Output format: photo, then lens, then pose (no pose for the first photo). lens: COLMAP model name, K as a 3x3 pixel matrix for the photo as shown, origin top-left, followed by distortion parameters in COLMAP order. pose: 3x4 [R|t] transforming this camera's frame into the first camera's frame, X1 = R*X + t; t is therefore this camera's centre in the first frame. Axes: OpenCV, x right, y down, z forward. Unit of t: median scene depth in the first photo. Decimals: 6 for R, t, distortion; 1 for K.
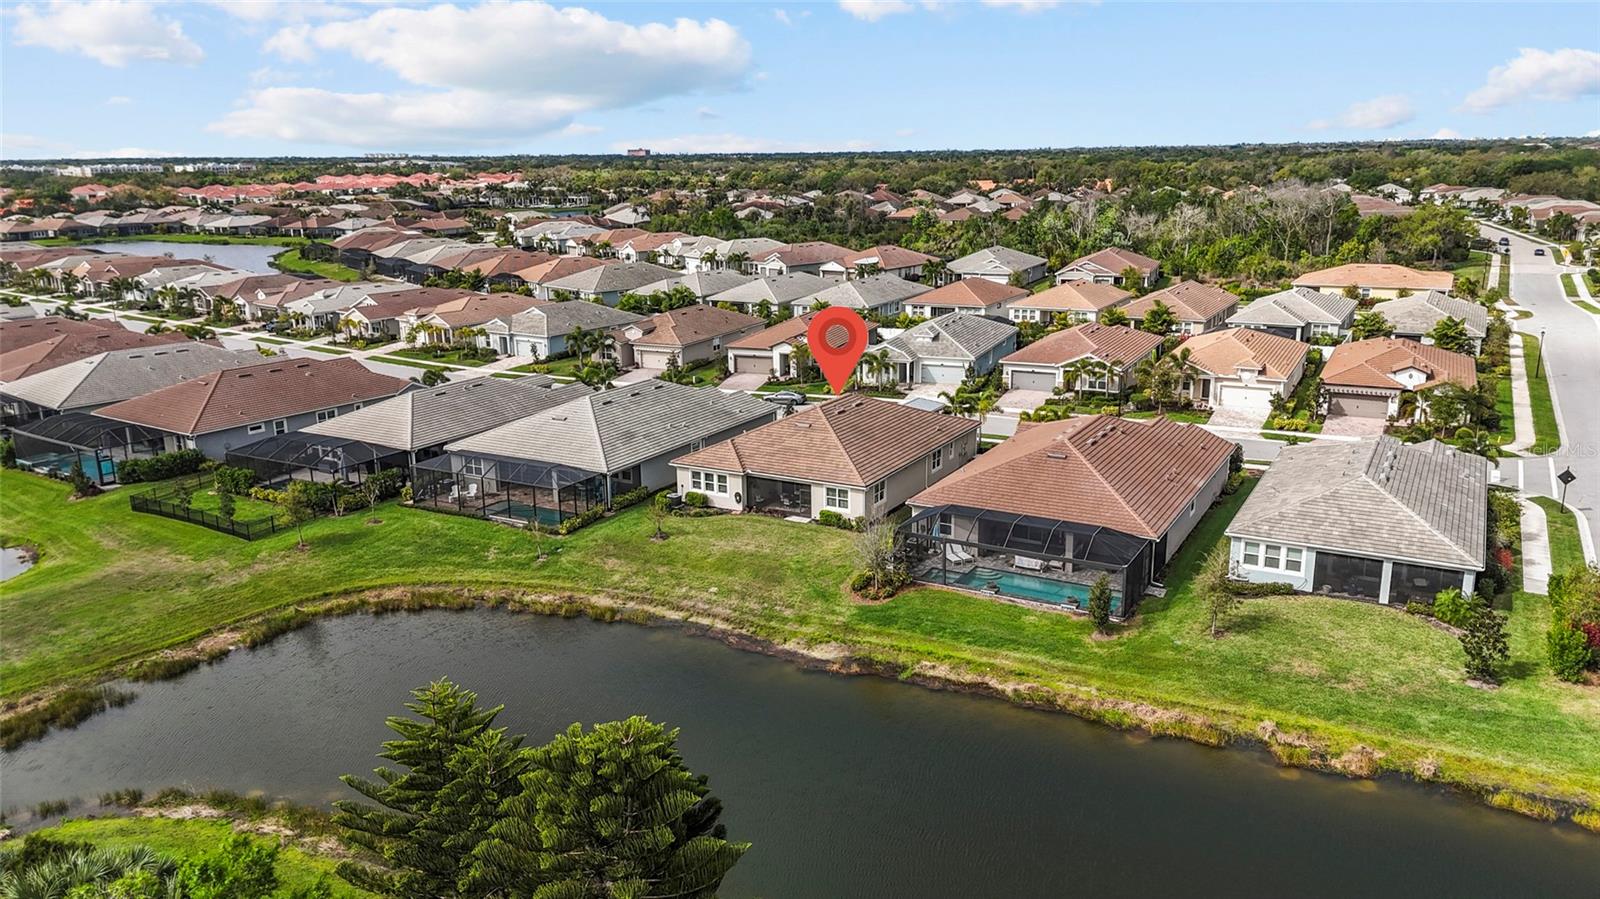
lens RADIAL K [[1170.5, 0, 800.0], [0, 1170.5, 449.5], [0, 0, 1]] dist [0.022456, -0.007456]
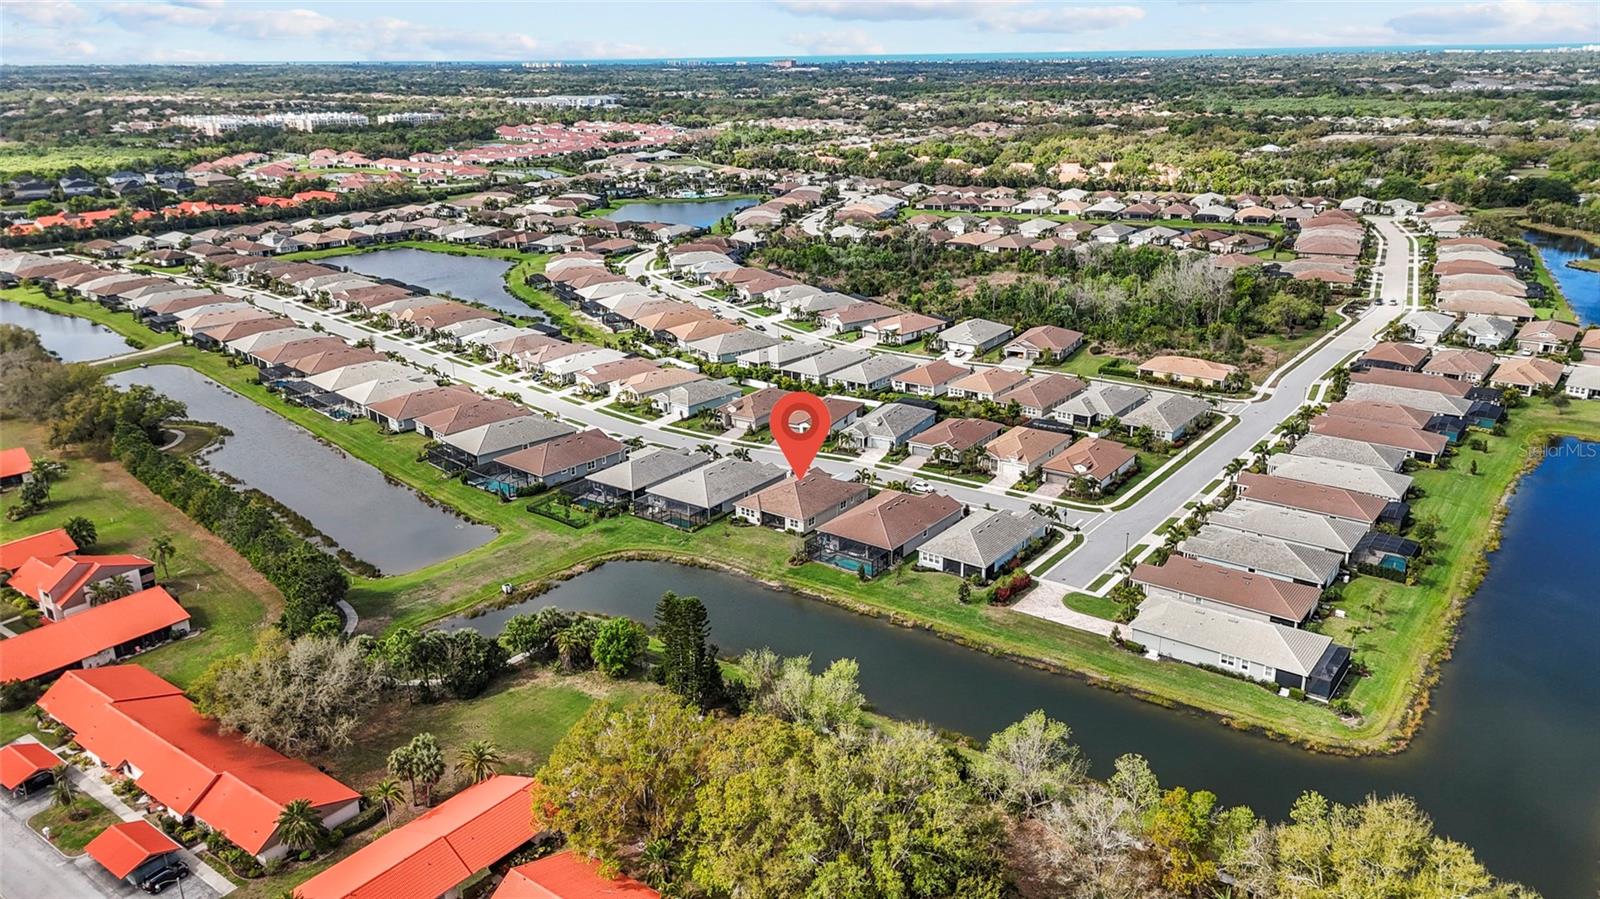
lens RADIAL K [[1170.5, 0, 800.0], [0, 1170.5, 449.5], [0, 0, 1]] dist [0.022456, -0.007456]
pose [[0.992492, 0.041570, -0.115026, 0.322047], [-0.032220, 0.996113, 0.081980, -0.321533], [0.117987, -0.077659, 0.989974, -1.497787]]
